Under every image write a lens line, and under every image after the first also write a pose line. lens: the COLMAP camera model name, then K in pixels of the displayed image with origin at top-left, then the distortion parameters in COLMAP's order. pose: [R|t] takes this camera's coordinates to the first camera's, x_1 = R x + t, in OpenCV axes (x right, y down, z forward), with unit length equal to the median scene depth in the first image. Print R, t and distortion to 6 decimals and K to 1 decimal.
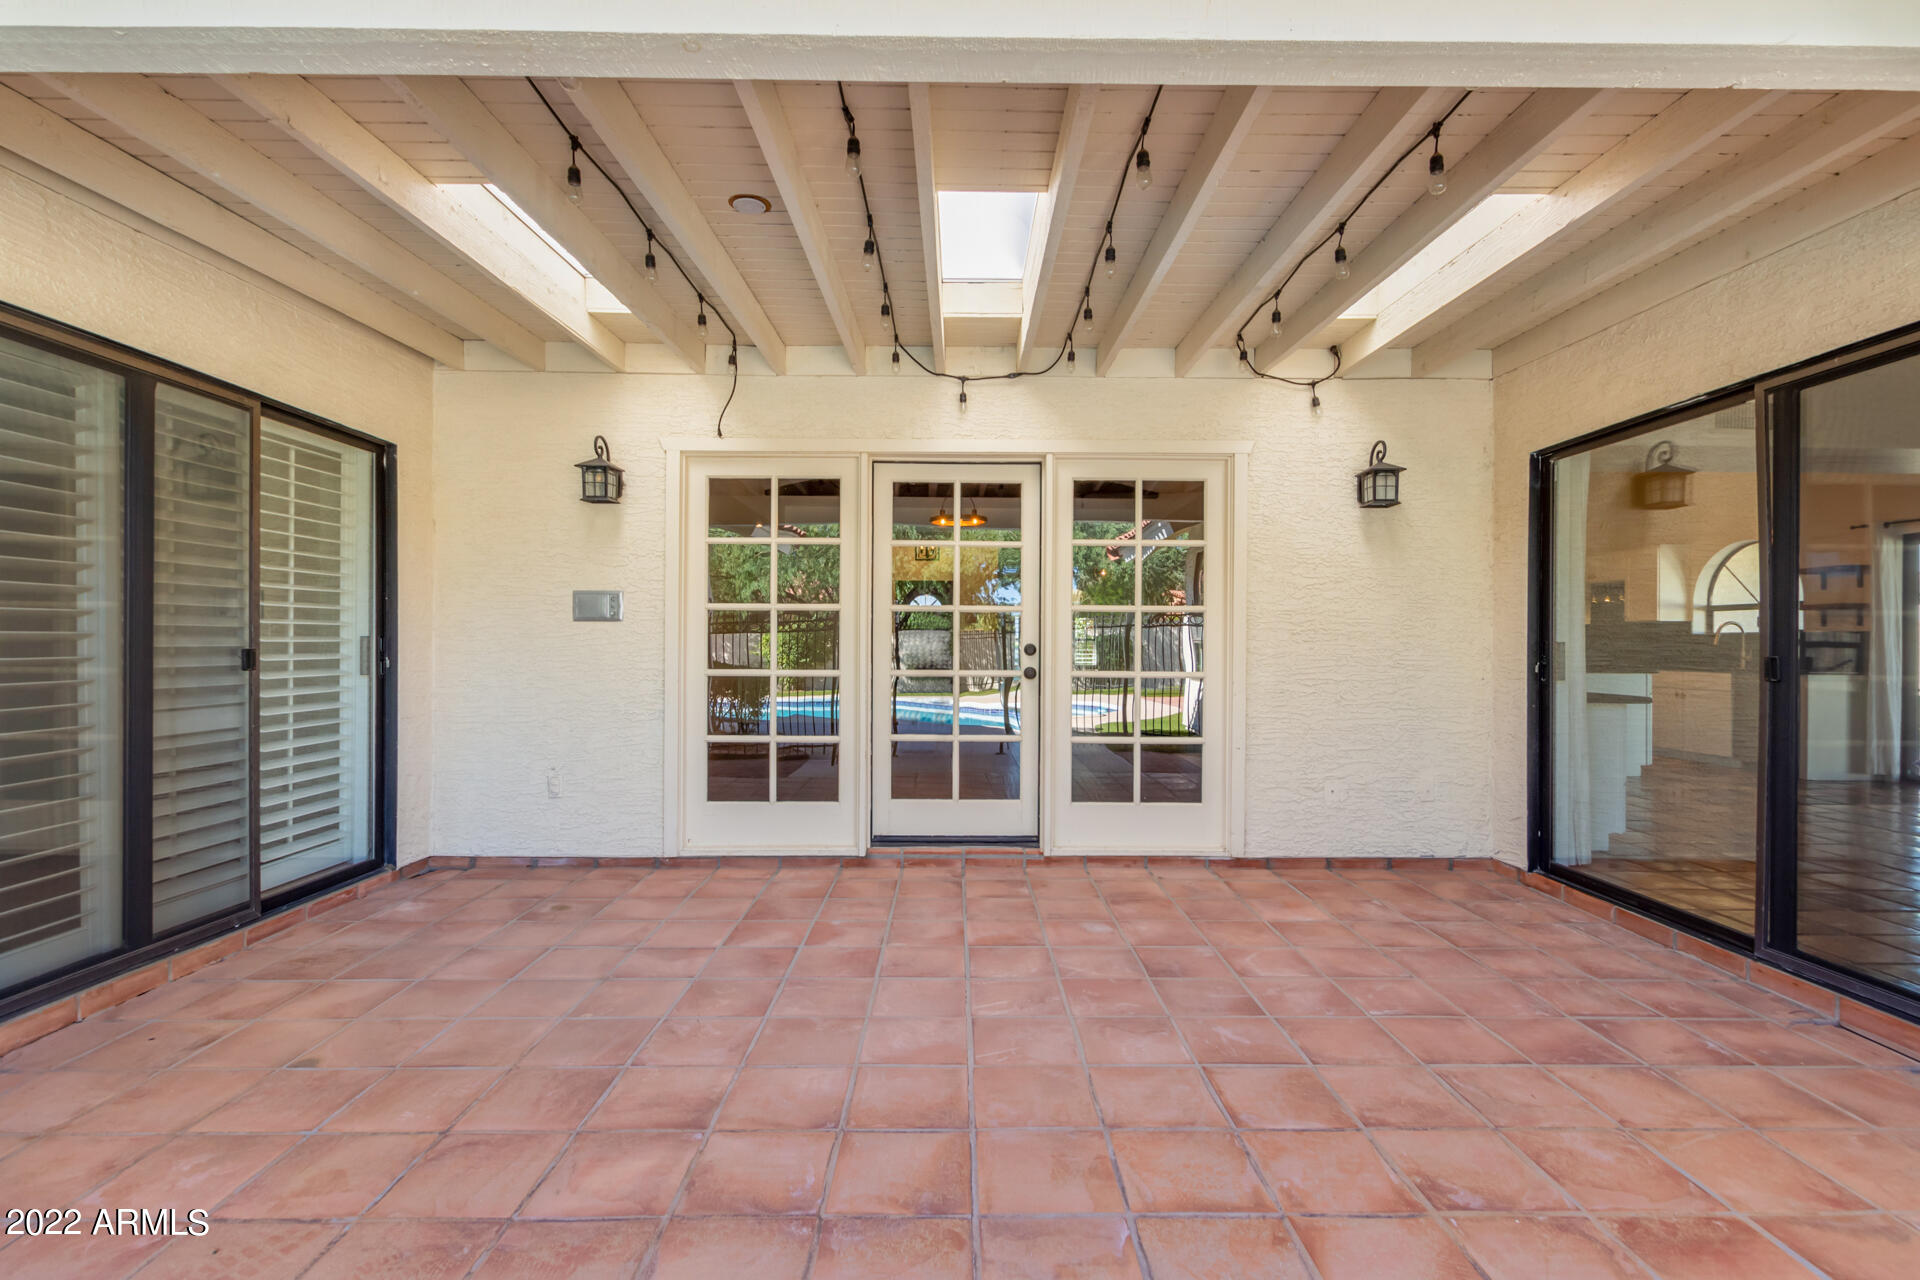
lens RADIAL K [[883.2, 0, 965.6], [0, 883.2, 644.8], [0, 0, 1]] dist [0.005954, -0.001134]
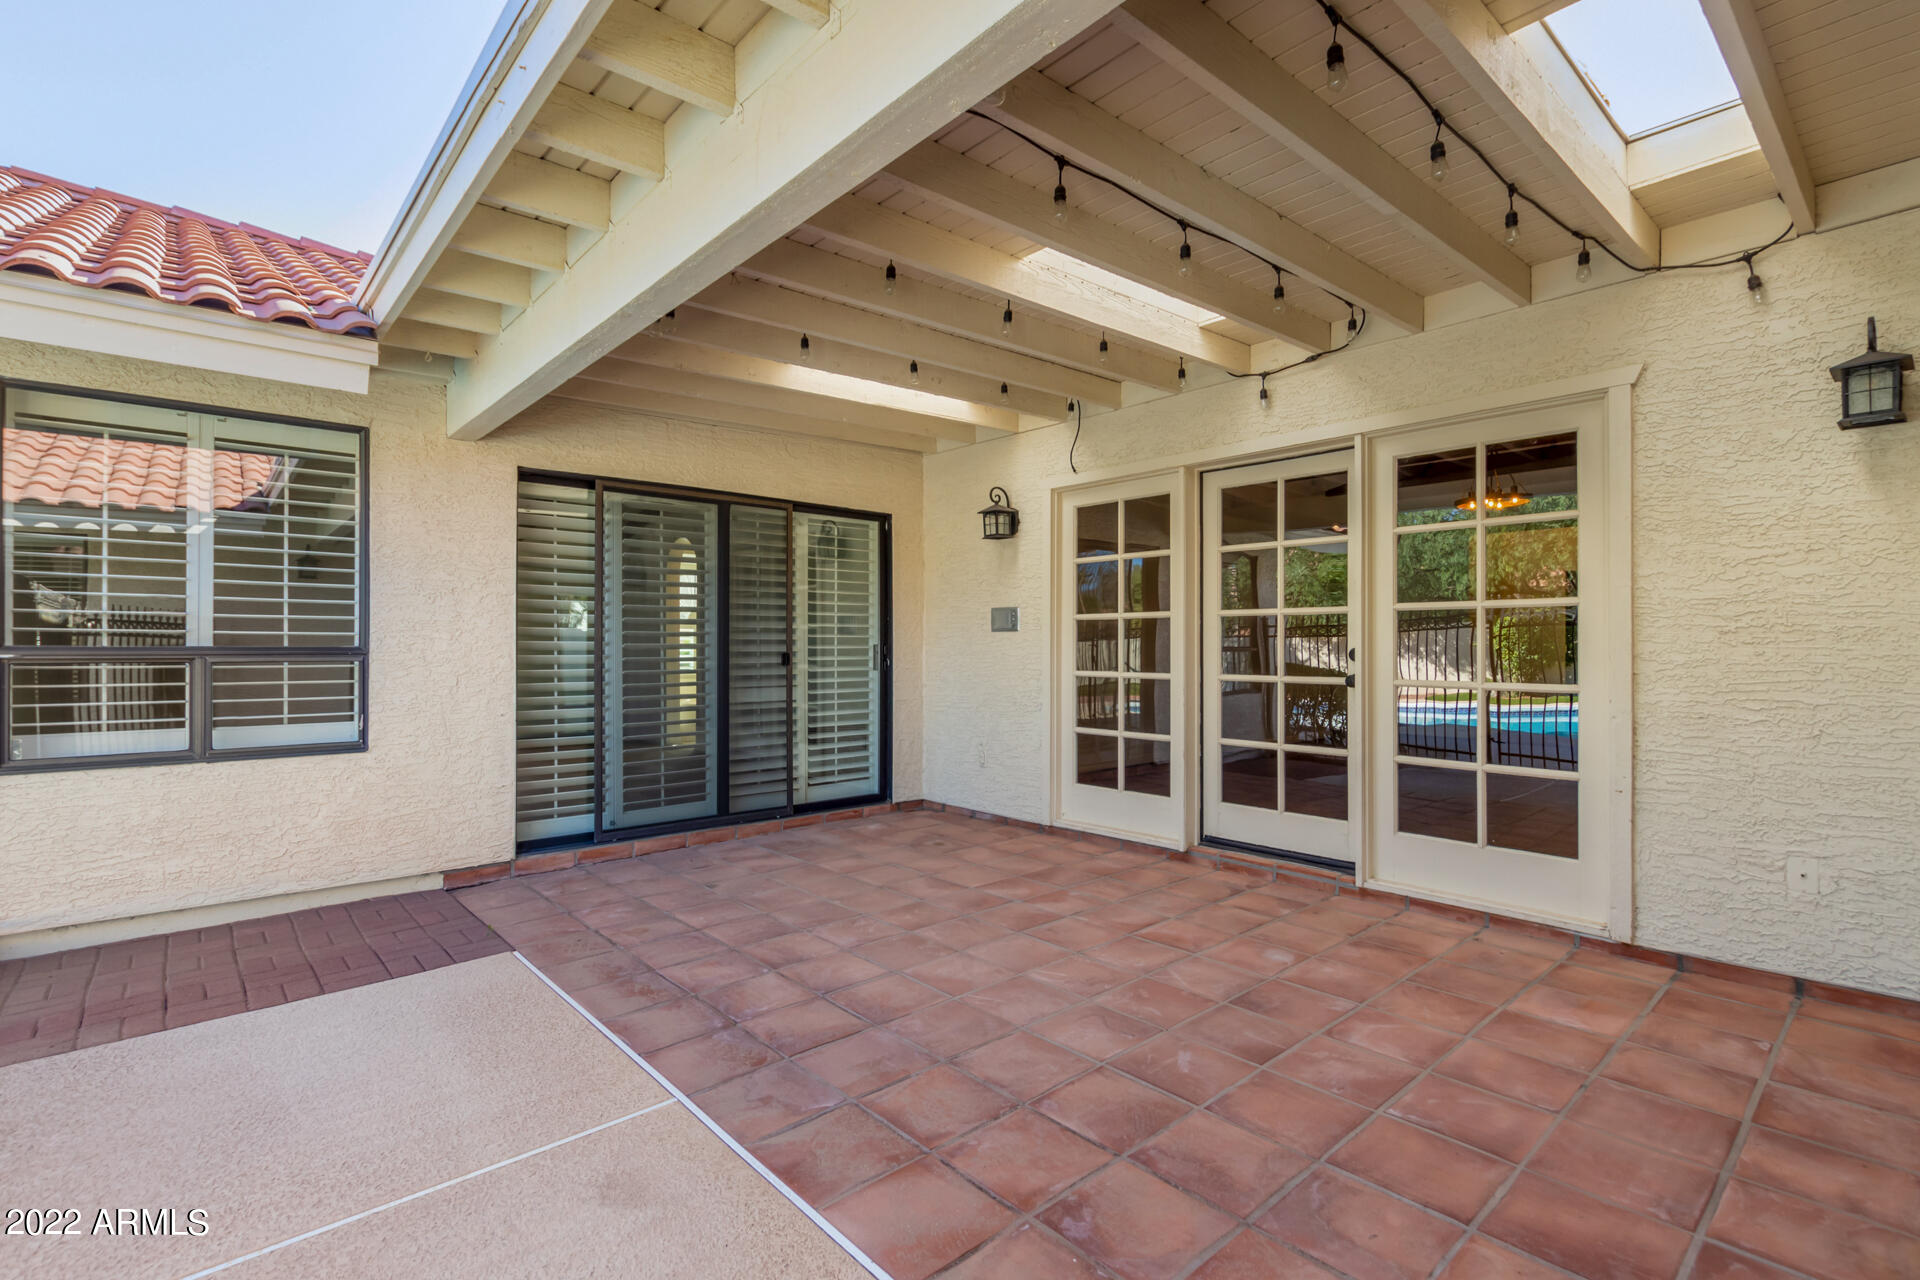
lens RADIAL K [[883.2, 0, 965.6], [0, 883.2, 644.8], [0, 0, 1]] dist [0.005954, -0.001134]
pose [[0.661234, -0.005497, -0.750160, 0.597472], [0.002090, 0.999983, -0.005485, -0.000468], [0.750177, 0.002059, 0.661234, 0.136012]]
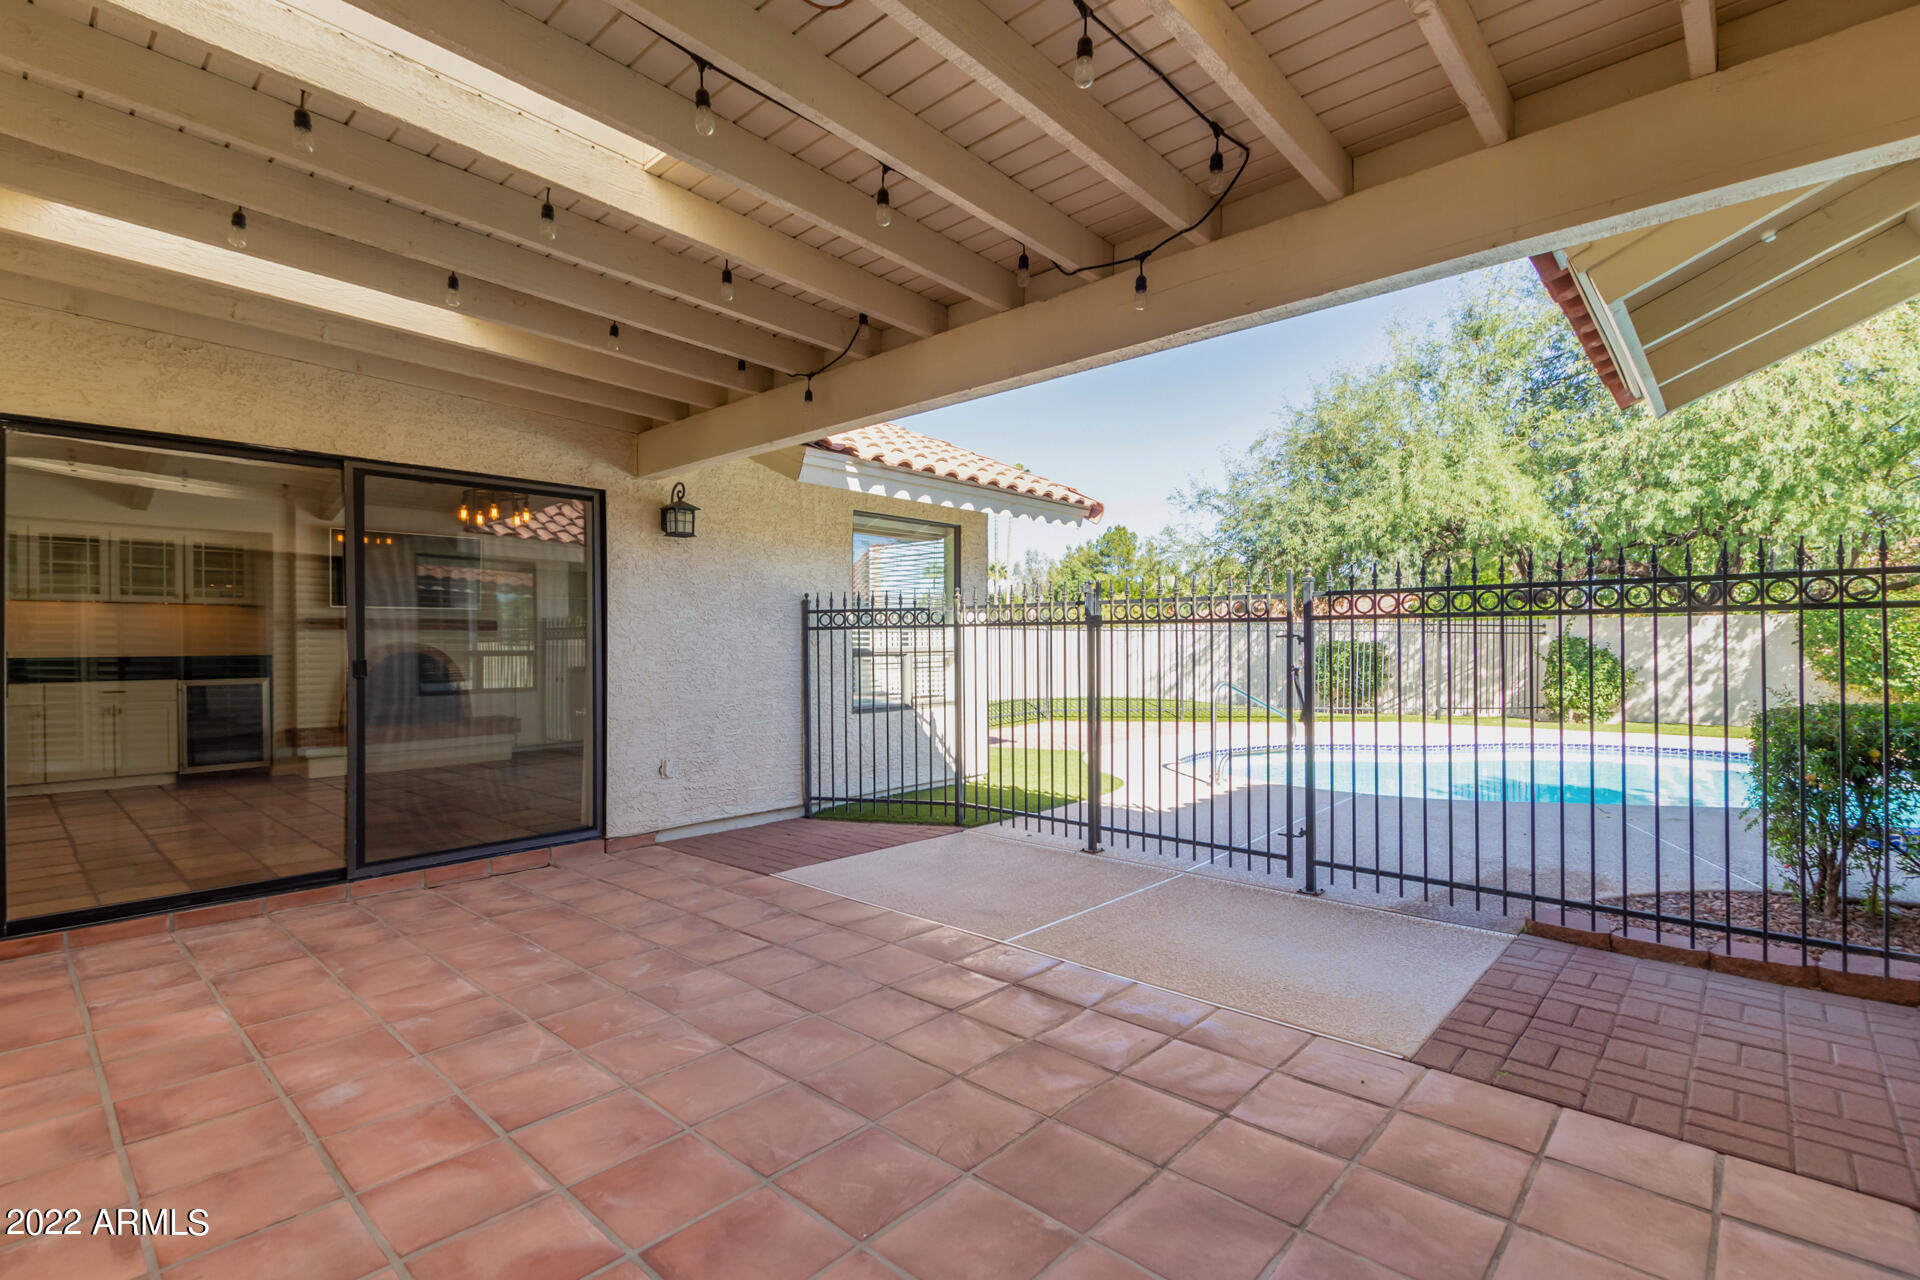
lens RADIAL K [[883.2, 0, 965.6], [0, 883.2, 644.8], [0, 0, 1]] dist [0.005954, -0.001134]
pose [[-0.734172, 0.001144, 0.678962, -0.602512], [0.004228, 0.999987, 0.002886, -0.009464], [-0.678950, 0.004990, -0.734167, 1.107869]]
